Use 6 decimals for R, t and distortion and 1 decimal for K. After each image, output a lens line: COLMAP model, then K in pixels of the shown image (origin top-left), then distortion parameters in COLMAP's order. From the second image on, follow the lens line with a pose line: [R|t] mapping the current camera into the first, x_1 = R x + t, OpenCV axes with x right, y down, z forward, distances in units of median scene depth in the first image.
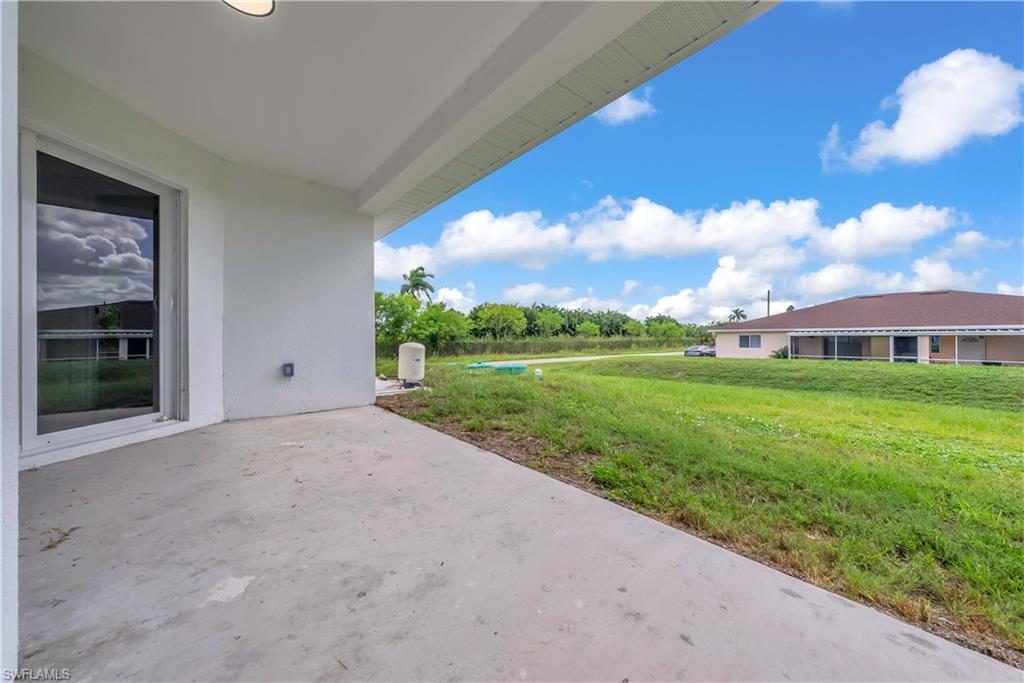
lens RADIAL K [[358.2, 0, 511.4], [0, 358.2, 338.3], [0, 0, 1]] dist [0.000632, 0.000122]
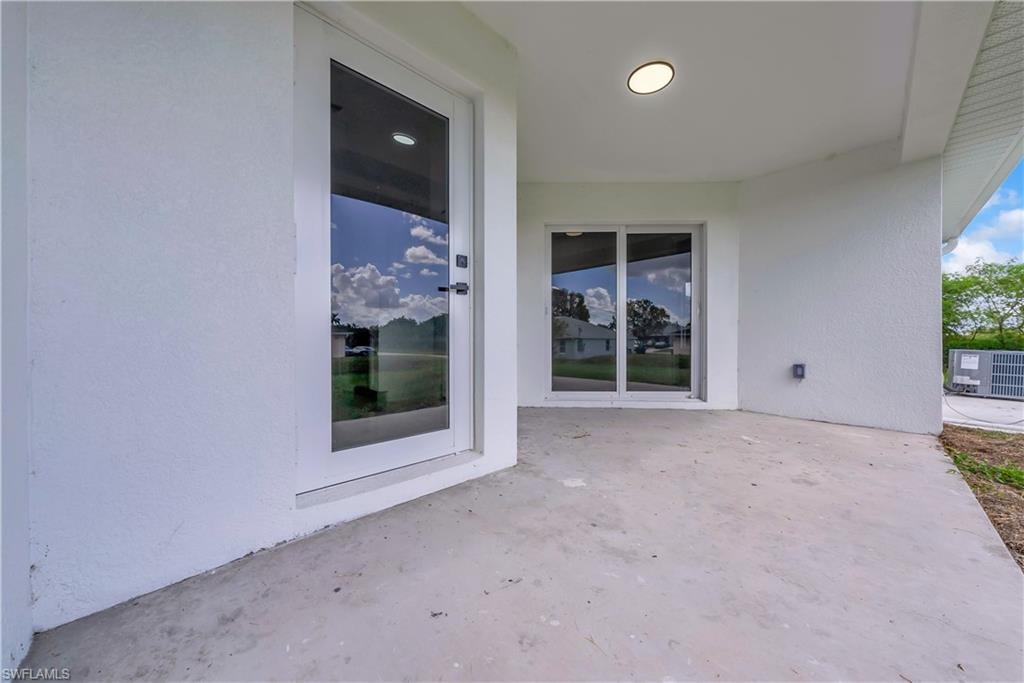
lens RADIAL K [[358.2, 0, 511.7], [0, 358.2, 345.7], [0, 0, 1]] dist [0.000632, 0.000122]
pose [[0.057474, 0.016514, -0.998210, 0.426818], [-0.000760, 0.999864, 0.016497, 0.009645], [0.998347, -0.000189, 0.057479, 0.293103]]
